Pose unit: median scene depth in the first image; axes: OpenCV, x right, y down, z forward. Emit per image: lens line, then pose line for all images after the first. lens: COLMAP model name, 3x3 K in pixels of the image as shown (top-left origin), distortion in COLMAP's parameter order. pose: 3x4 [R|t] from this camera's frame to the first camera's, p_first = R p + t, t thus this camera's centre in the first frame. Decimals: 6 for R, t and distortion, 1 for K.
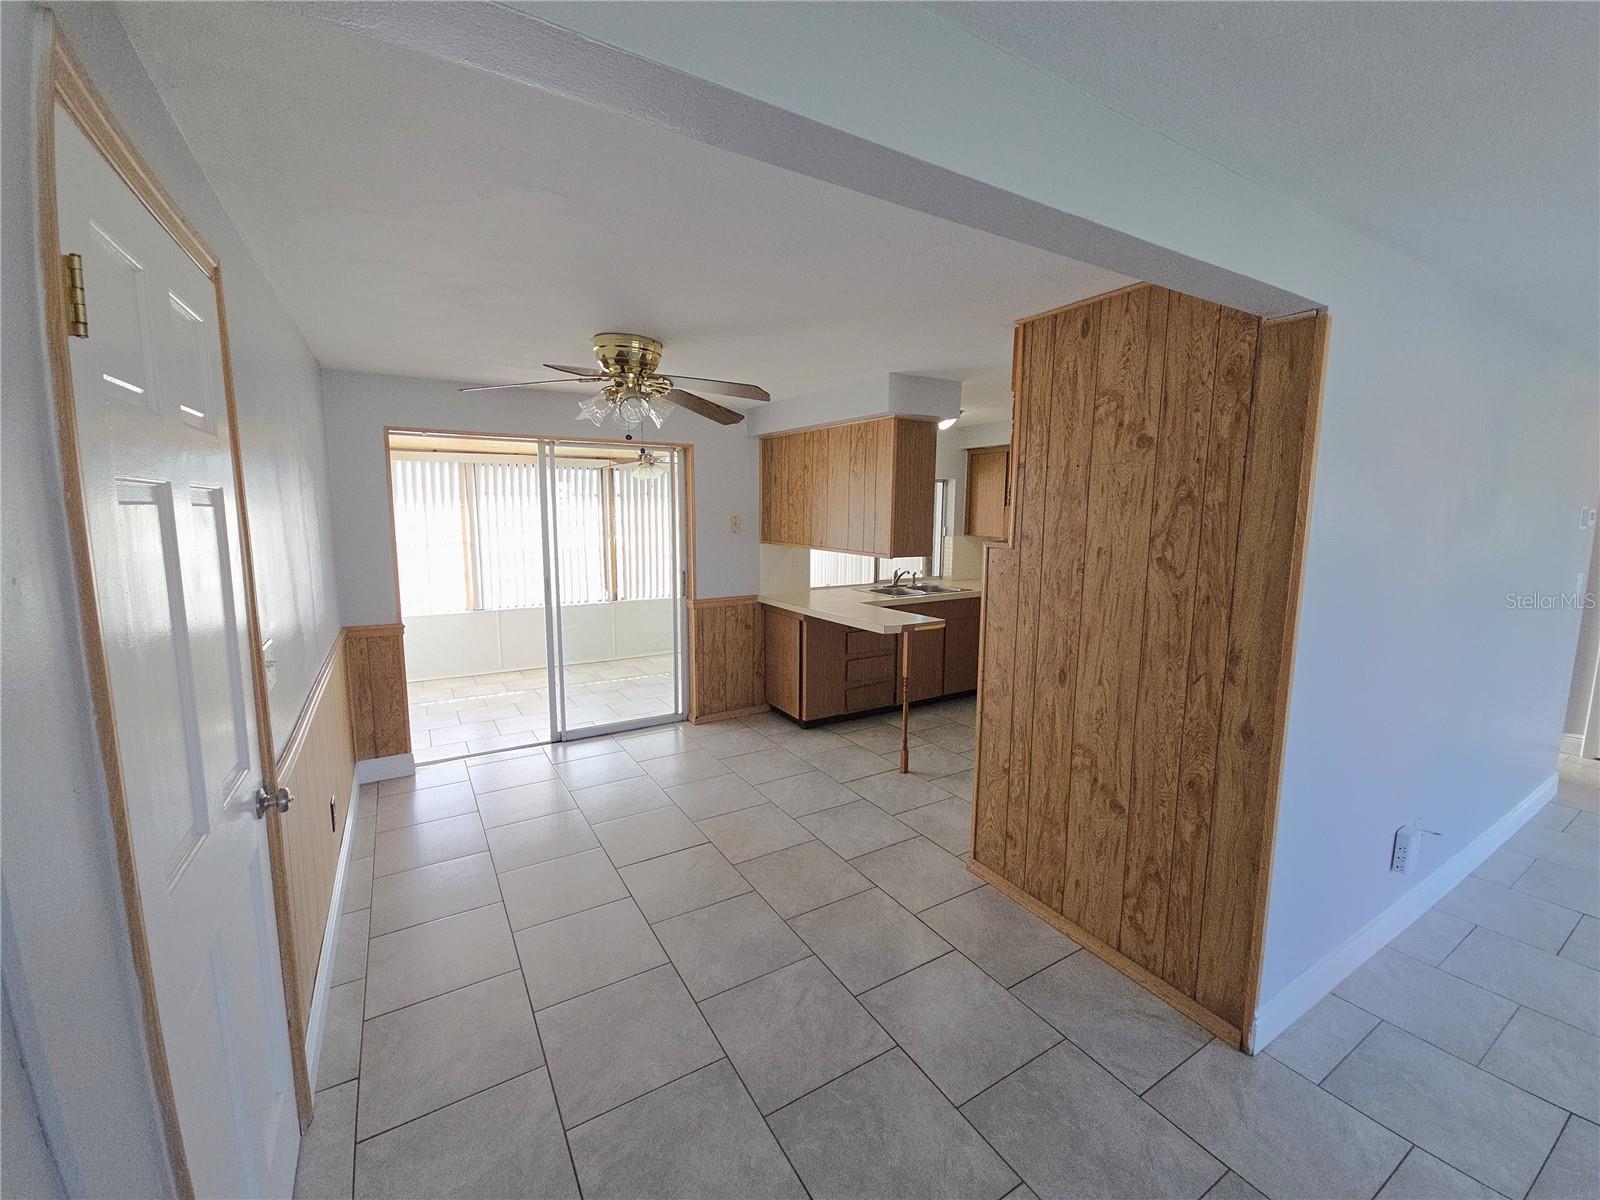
lens RADIAL K [[660.6, 0, 800.0], [0, 660.6, 600.0], [0, 0, 1]] dist [-0.000287, -0.000246]
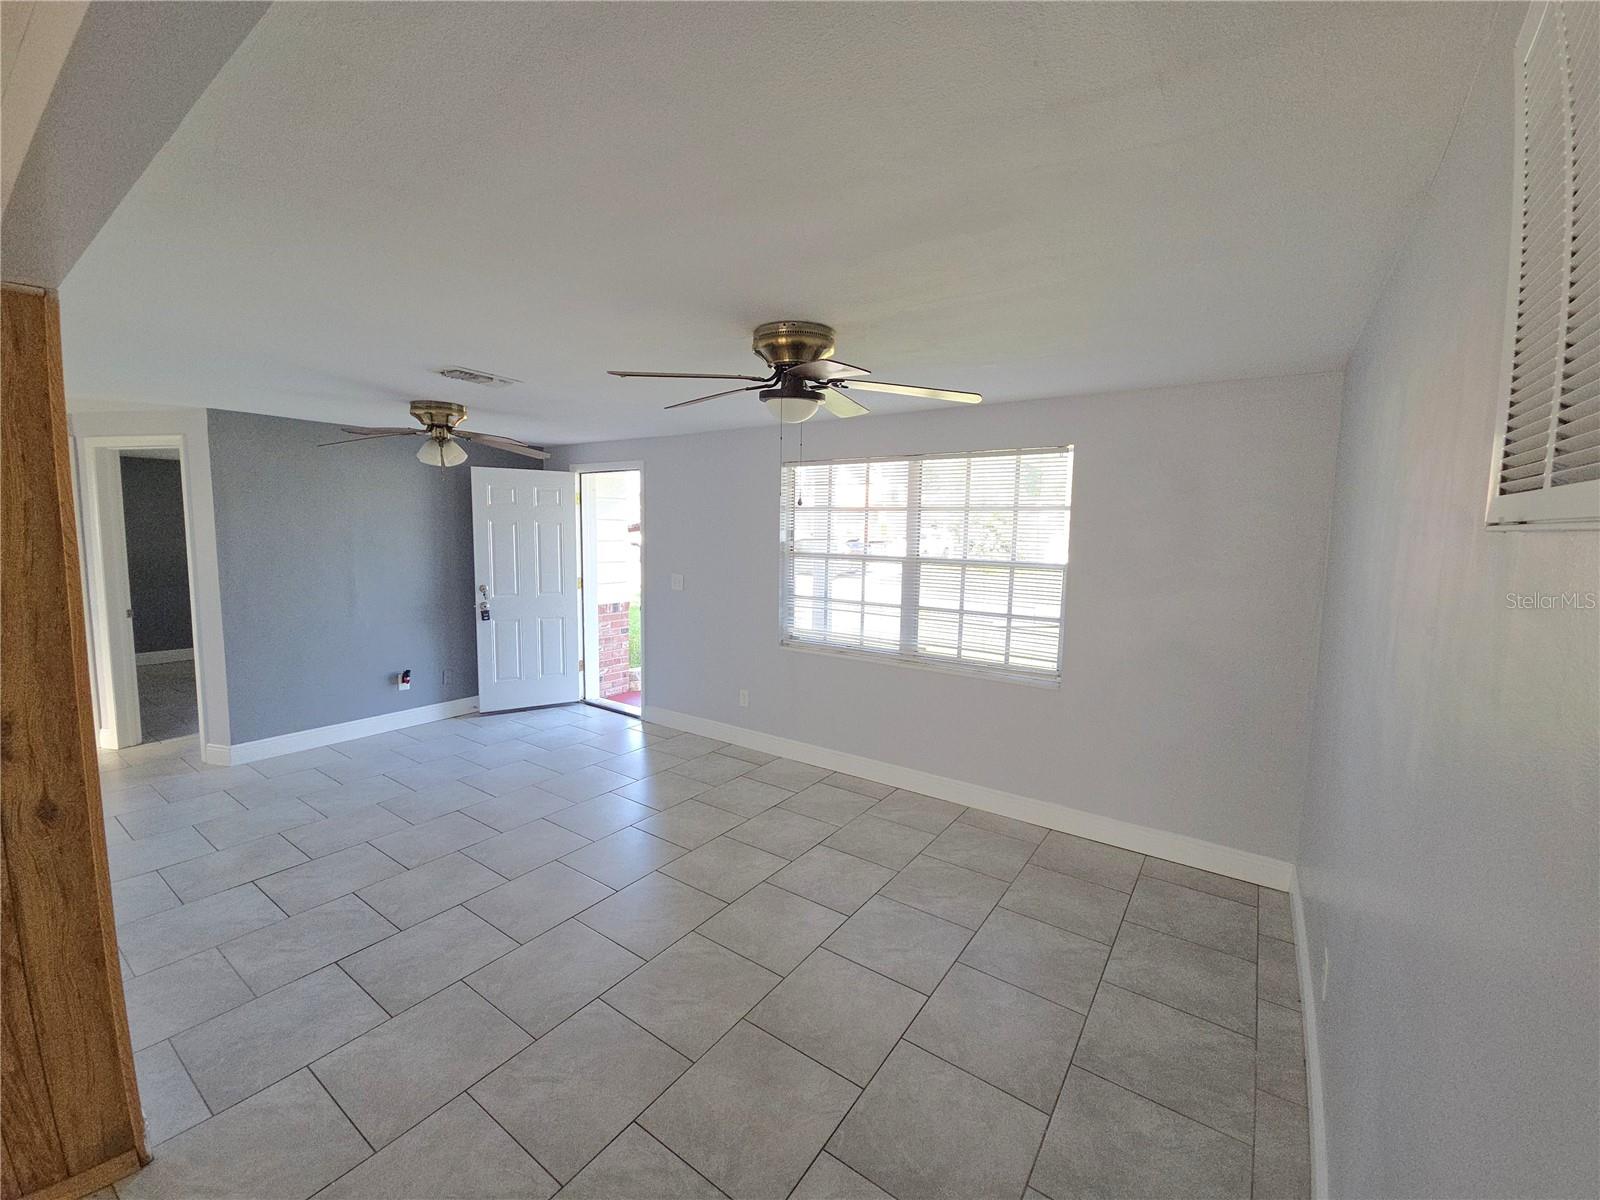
lens RADIAL K [[660.6, 0, 800.0], [0, 660.6, 600.0], [0, 0, 1]] dist [-0.000287, -0.000246]
pose [[-0.387099, -0.106384, 0.915880, -0.354445], [0.100299, 0.982569, 0.156522, -0.078028], [-0.916567, 0.152452, -0.369681, 0.441149]]
